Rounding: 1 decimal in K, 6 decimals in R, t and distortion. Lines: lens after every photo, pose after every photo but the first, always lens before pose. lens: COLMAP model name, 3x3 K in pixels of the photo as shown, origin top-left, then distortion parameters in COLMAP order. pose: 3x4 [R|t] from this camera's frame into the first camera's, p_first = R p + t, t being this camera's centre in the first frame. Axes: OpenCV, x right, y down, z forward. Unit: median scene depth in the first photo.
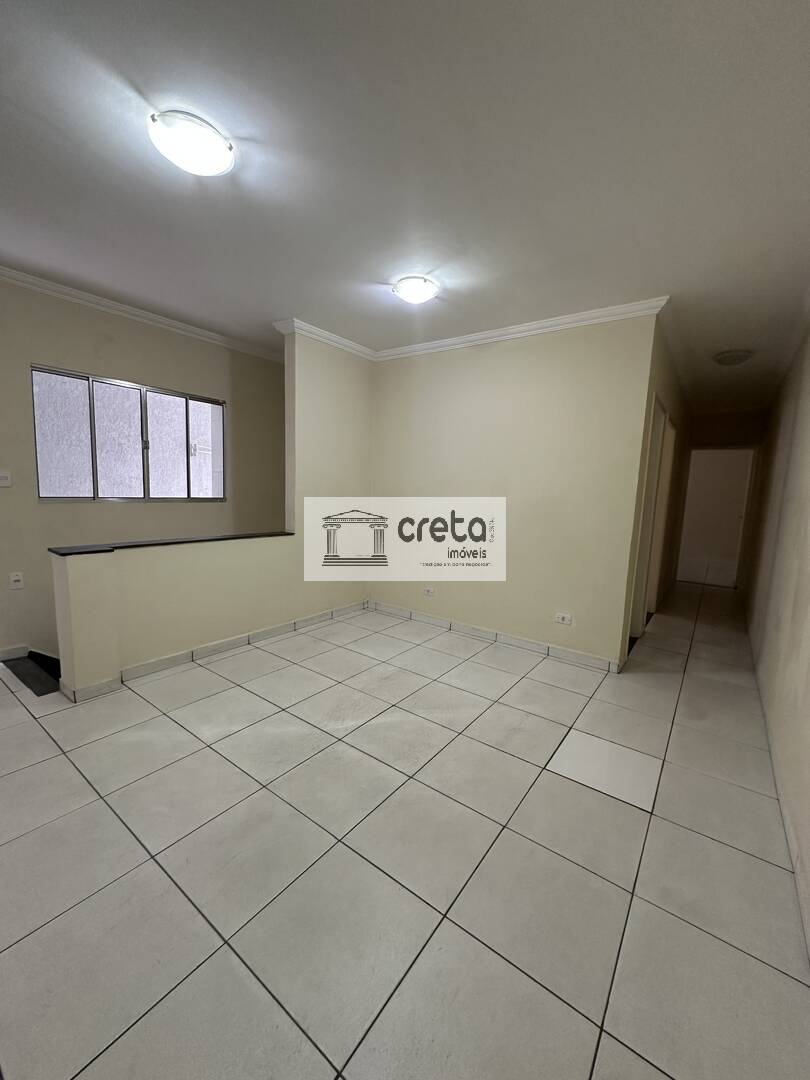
lens RADIAL K [[432.7, 0, 406.4], [0, 432.7, 540.2], [0, 0, 1]] dist [-0.001017, -0.000175]
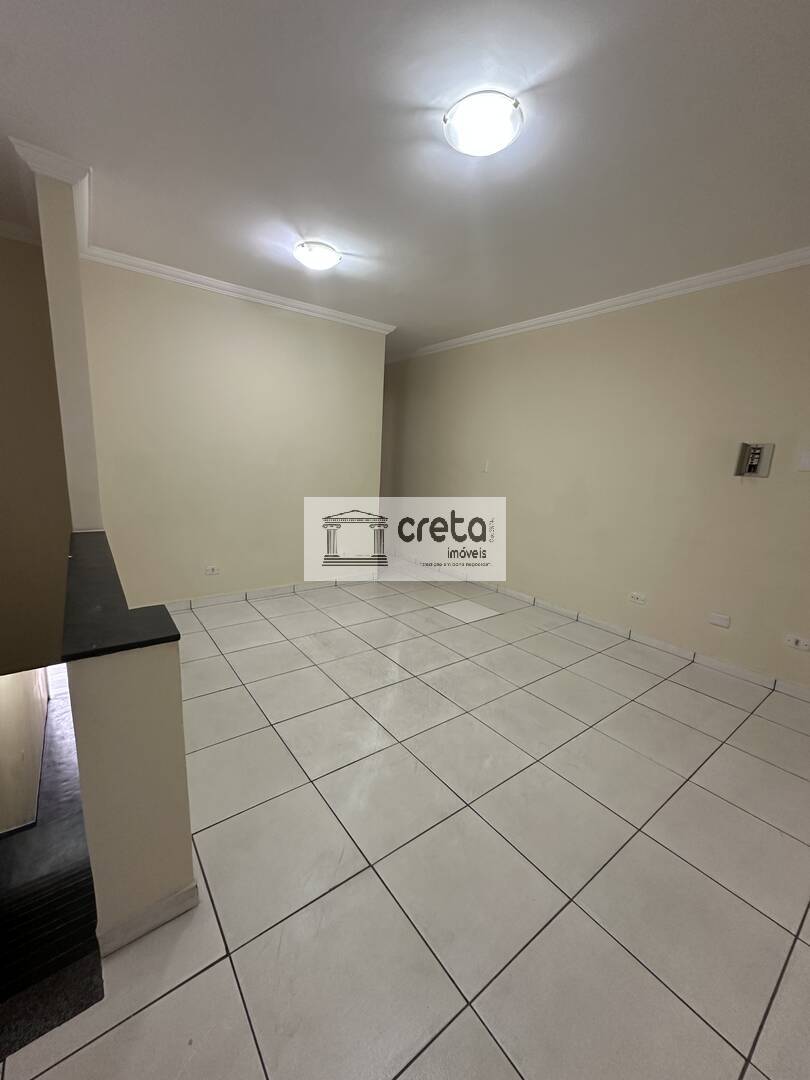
lens RADIAL K [[432.7, 0, 406.4], [0, 432.7, 540.2], [0, 0, 1]] dist [-0.001017, -0.000175]
pose [[0.282848, -0.210248, 0.935838, -0.940046], [0.087966, 0.977254, 0.192965, -0.112657], [-0.955123, 0.027742, 0.294909, 0.511504]]
